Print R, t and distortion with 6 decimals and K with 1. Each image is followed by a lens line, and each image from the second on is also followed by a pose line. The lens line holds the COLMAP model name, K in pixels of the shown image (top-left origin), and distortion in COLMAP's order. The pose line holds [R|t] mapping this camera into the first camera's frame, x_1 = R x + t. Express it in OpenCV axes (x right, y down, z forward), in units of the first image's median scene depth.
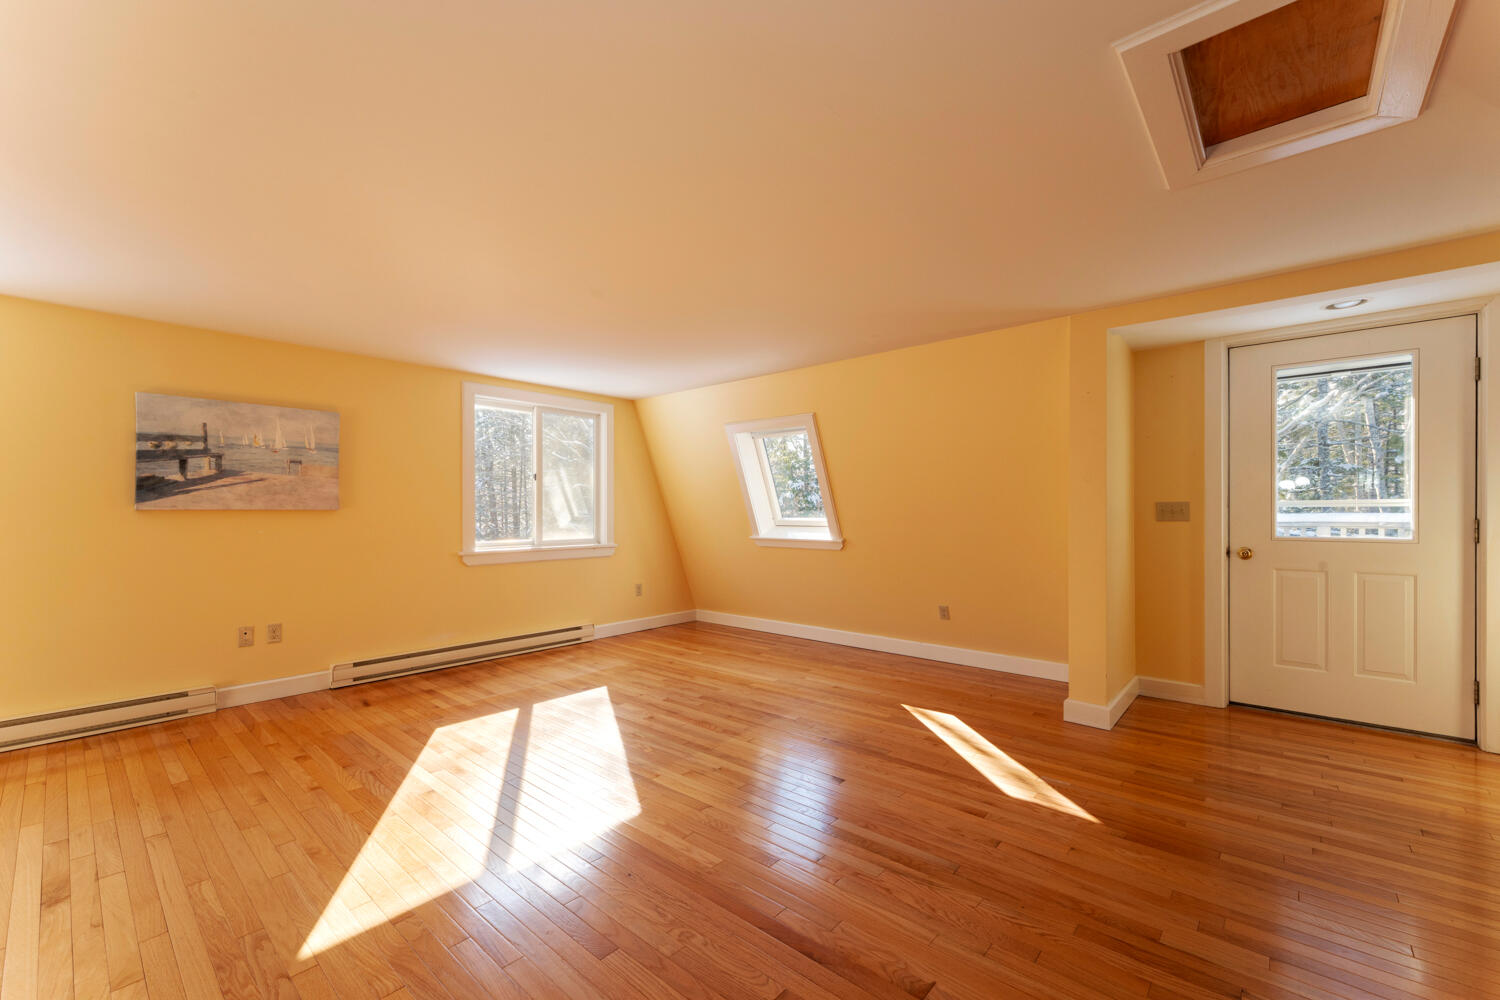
lens RADIAL K [[610.7, 0, 744.2], [0, 610.7, 516.2], [0, 0, 1]] dist [-0.000943, -0.000147]
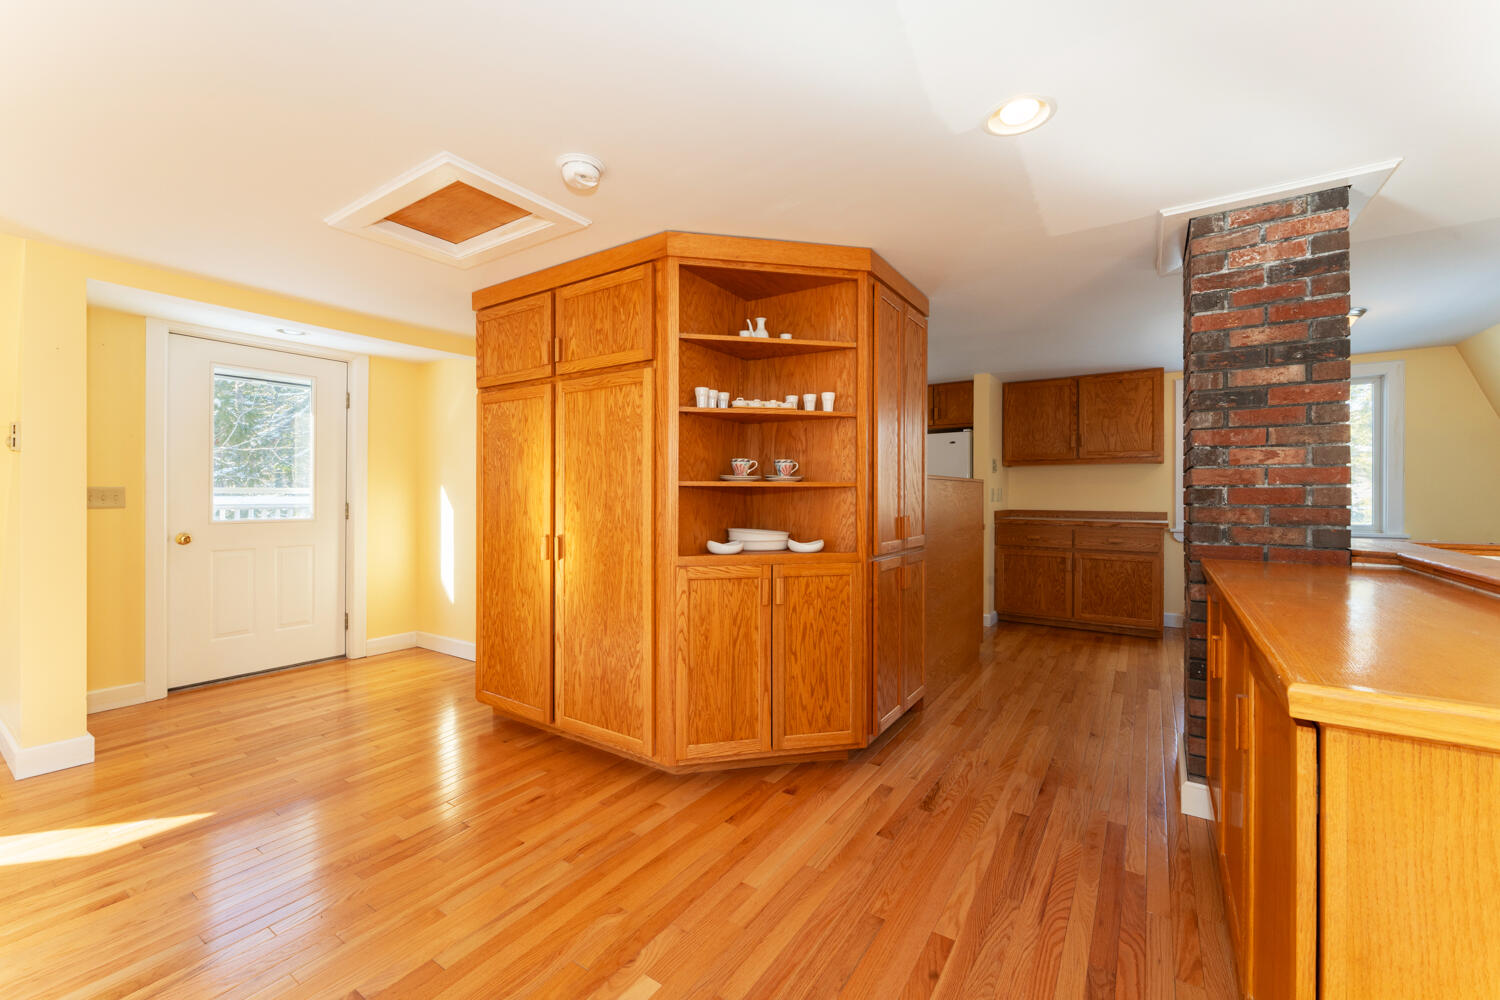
lens RADIAL K [[603.2, 0, 745.9], [0, 603.2, 494.8], [0, 0, 1]] dist [-0.001129, -0.000114]
pose [[-0.135947, -0.000841, 0.990716, -0.337883], [0.000223, 1.000000, 0.000879, -0.014045], [-0.990716, 0.000340, -0.135947, 0.230684]]
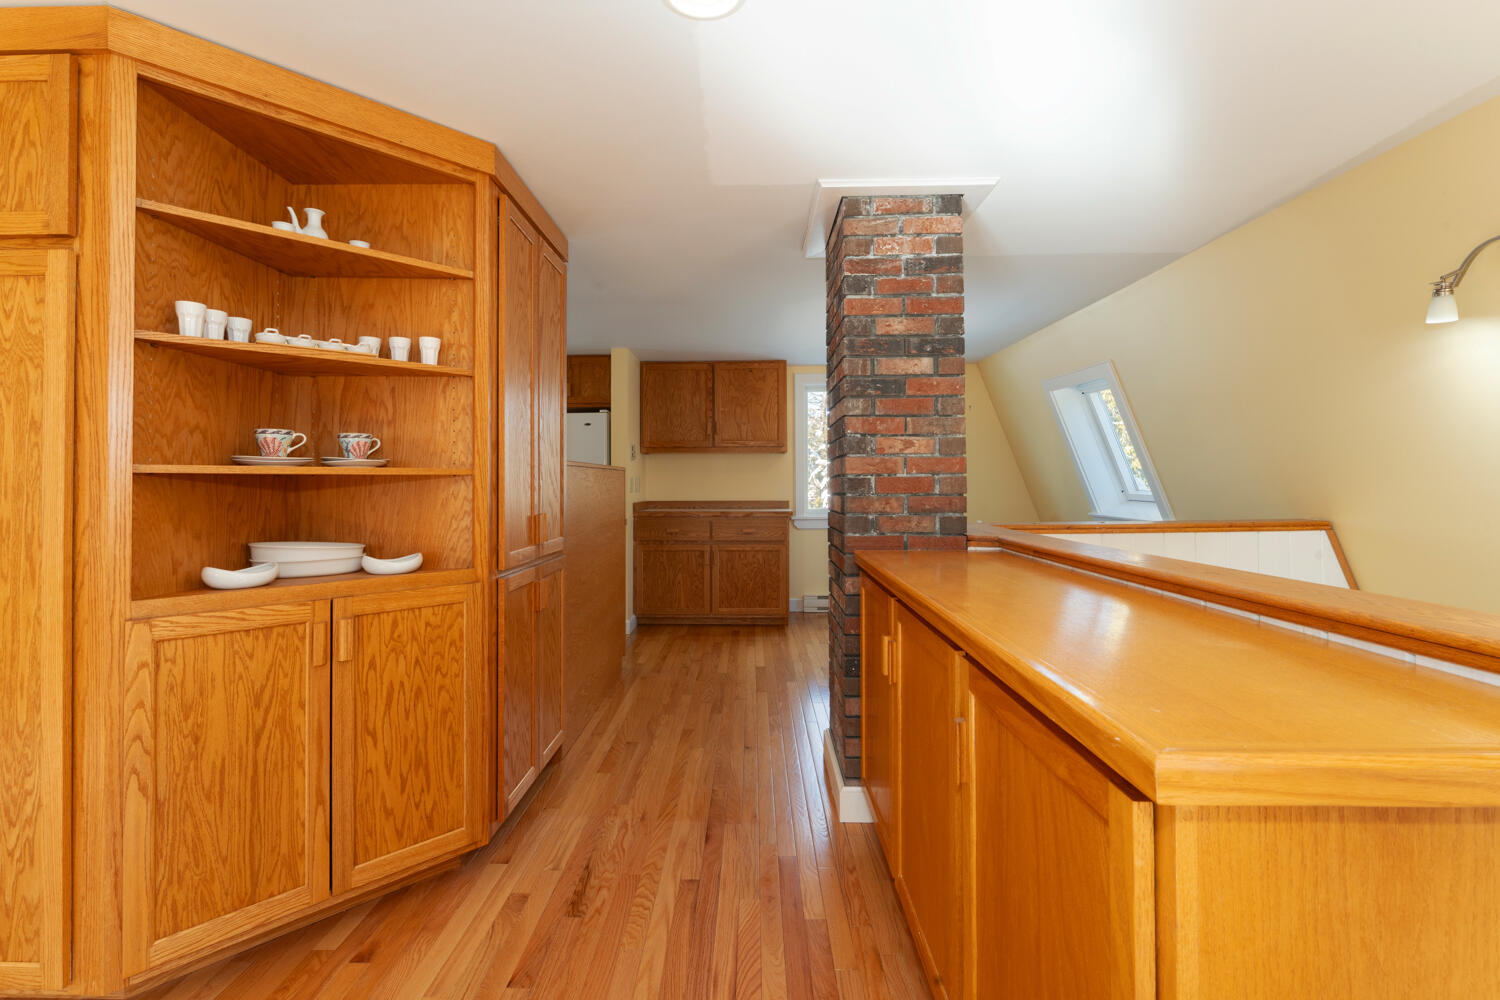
lens RADIAL K [[665.0, 0, 740.6], [0, 665.0, 473.9], [0, 0, 1]] dist [-0.001096, -0.000811]
pose [[-0.651092, 0.014225, 0.758865, -0.199363], [0.005596, 0.999887, -0.013942, -0.015048], [-0.758978, -0.004831, -0.651098, 0.191777]]
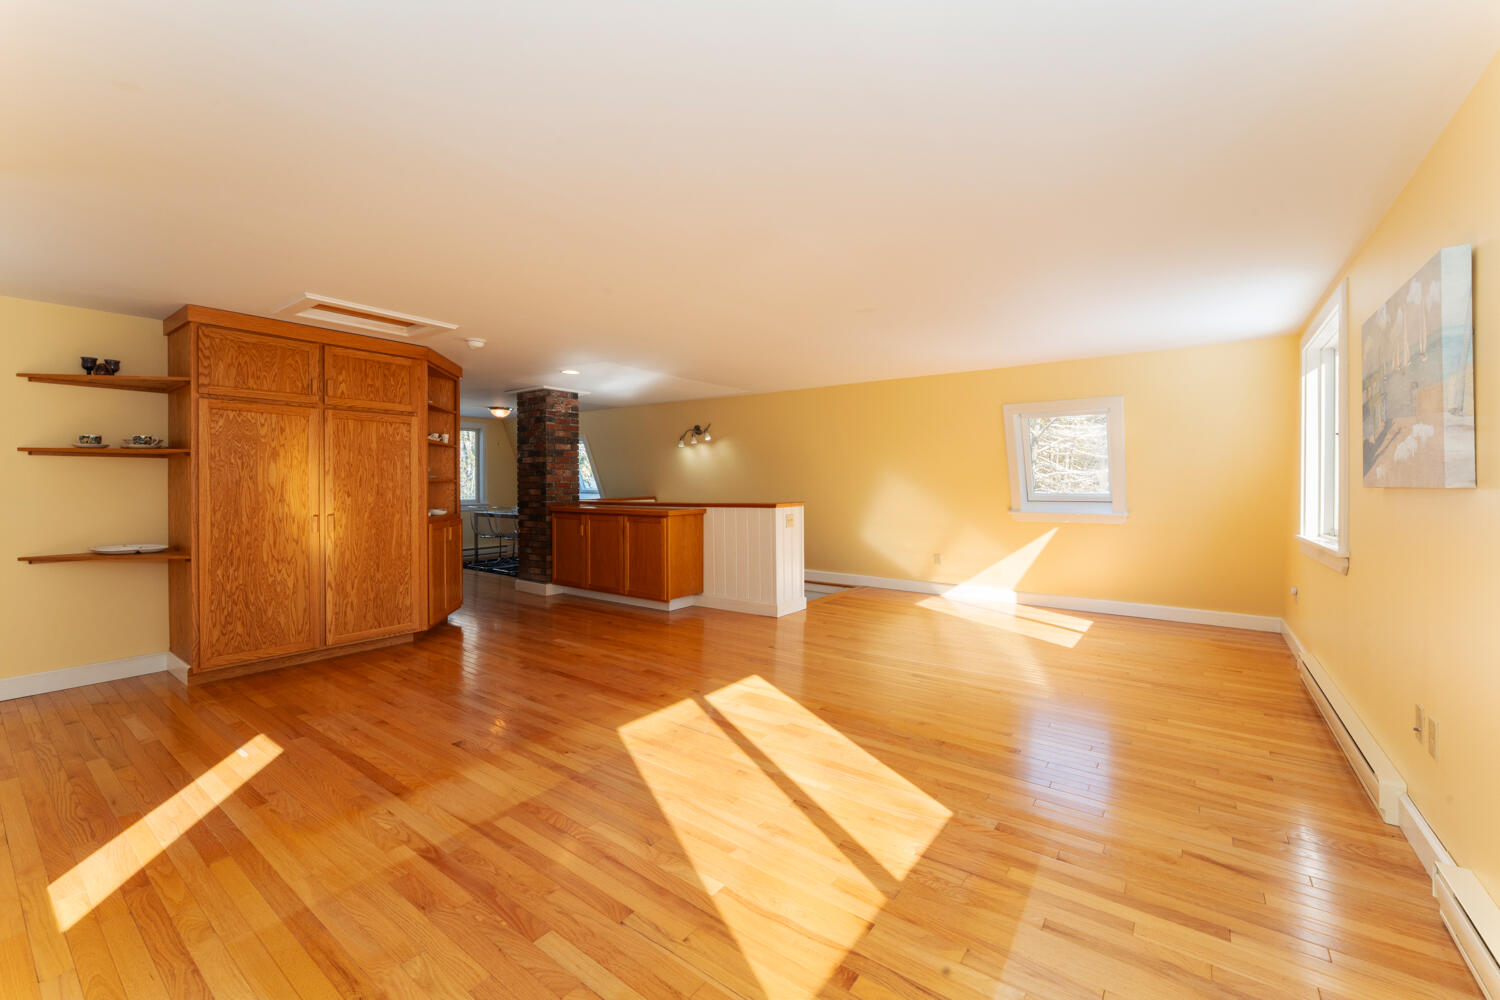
lens RADIAL K [[602.8, 0, 753.0], [0, 602.8, 486.9], [0, 0, 1]] dist [-0.001525, -0.000153]
pose [[-0.995426, 0.004351, -0.095432, -0.211246], [0.003720, 0.999970, 0.006793, -0.018290], [0.095459, 0.006407, -0.995413, 1.696378]]
